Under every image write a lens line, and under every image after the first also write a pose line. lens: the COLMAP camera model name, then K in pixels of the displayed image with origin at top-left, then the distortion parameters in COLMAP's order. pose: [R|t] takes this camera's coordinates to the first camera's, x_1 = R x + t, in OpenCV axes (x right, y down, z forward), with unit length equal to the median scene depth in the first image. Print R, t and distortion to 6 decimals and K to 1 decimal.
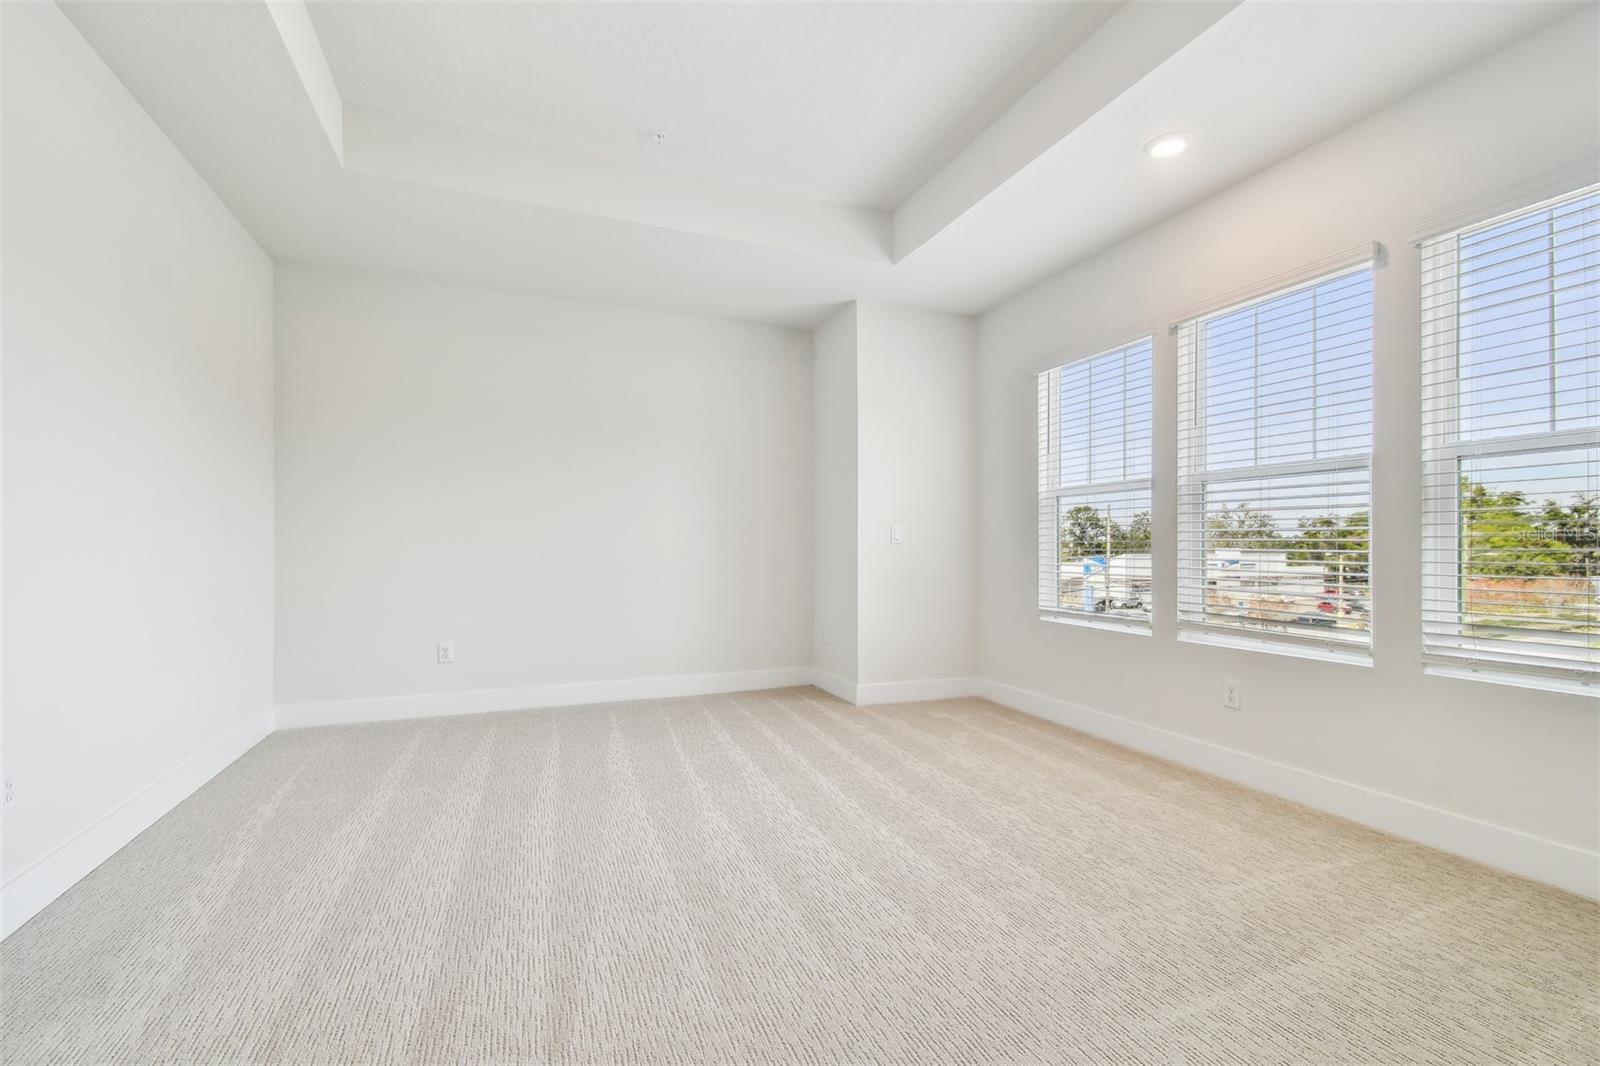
lens RADIAL K [[706.9, 0, 796.0], [0, 706.9, 545.5], [0, 0, 1]] dist [0.041171, -0.018780]
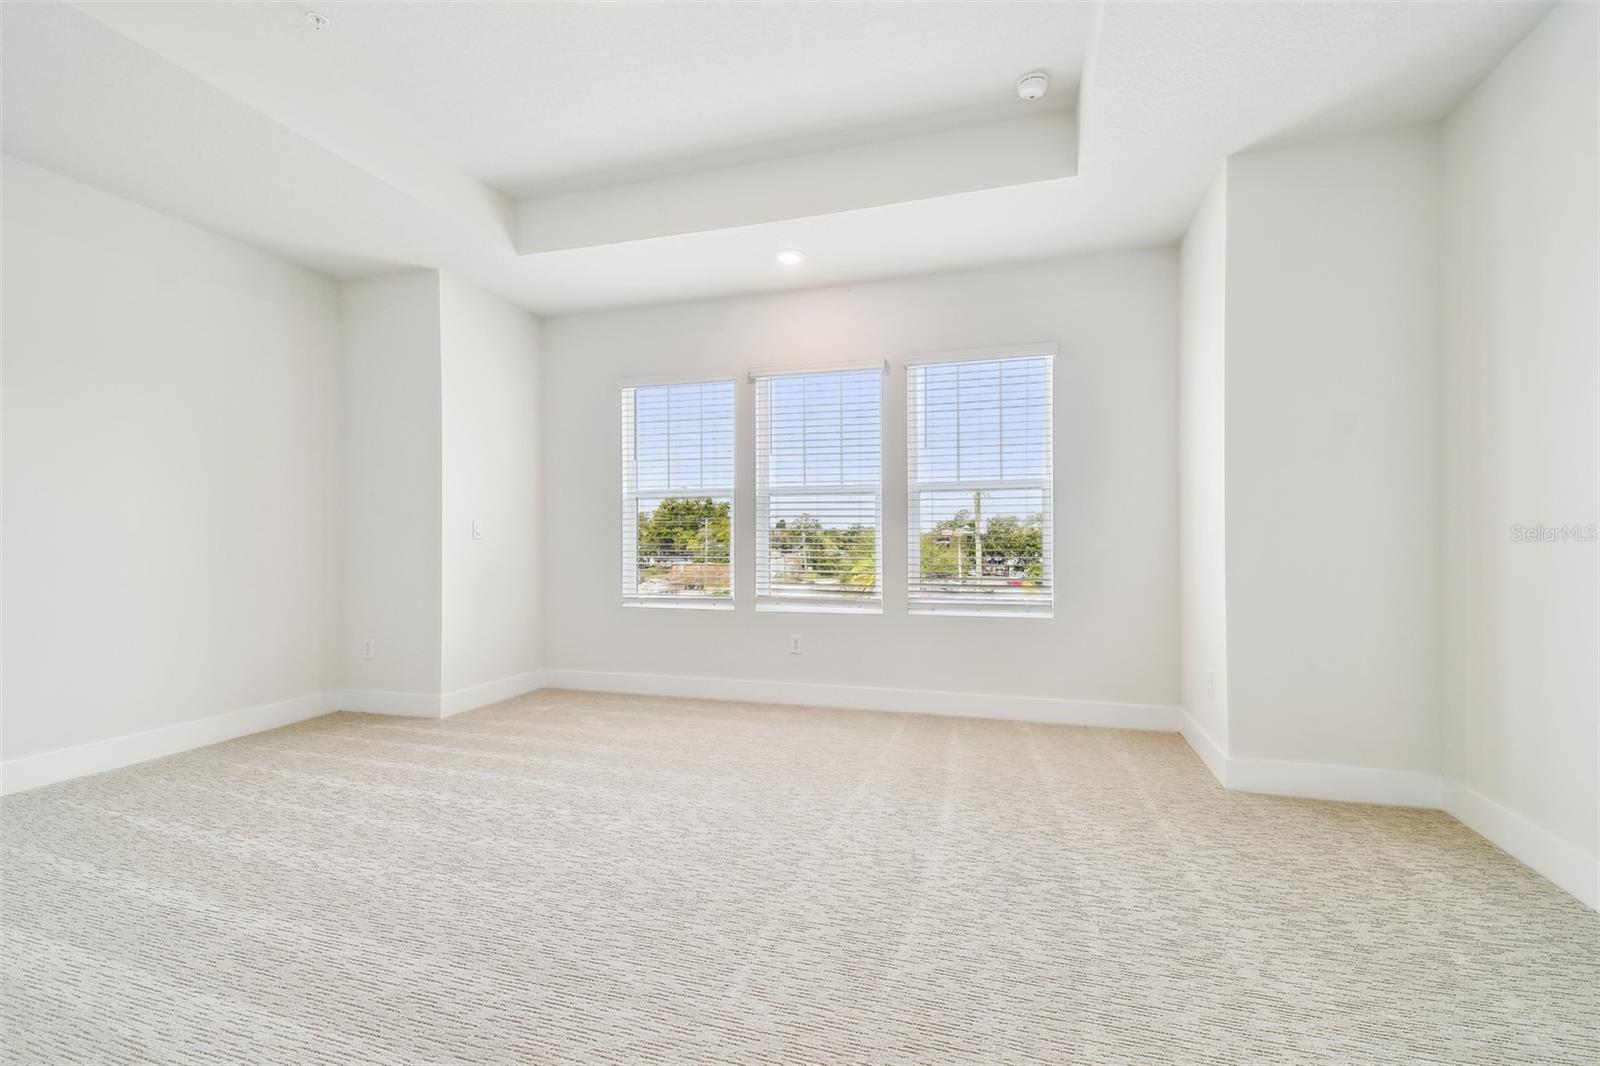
lens RADIAL K [[706.9, 0, 797.3], [0, 706.9, 532.8], [0, 0, 1]] dist [0.041171, -0.018780]
pose [[0.631005, 0.007093, 0.775746, -0.411673], [0.001615, 0.999944, -0.010457, -0.000727], [-0.775777, 0.007852, 0.630958, 0.086643]]
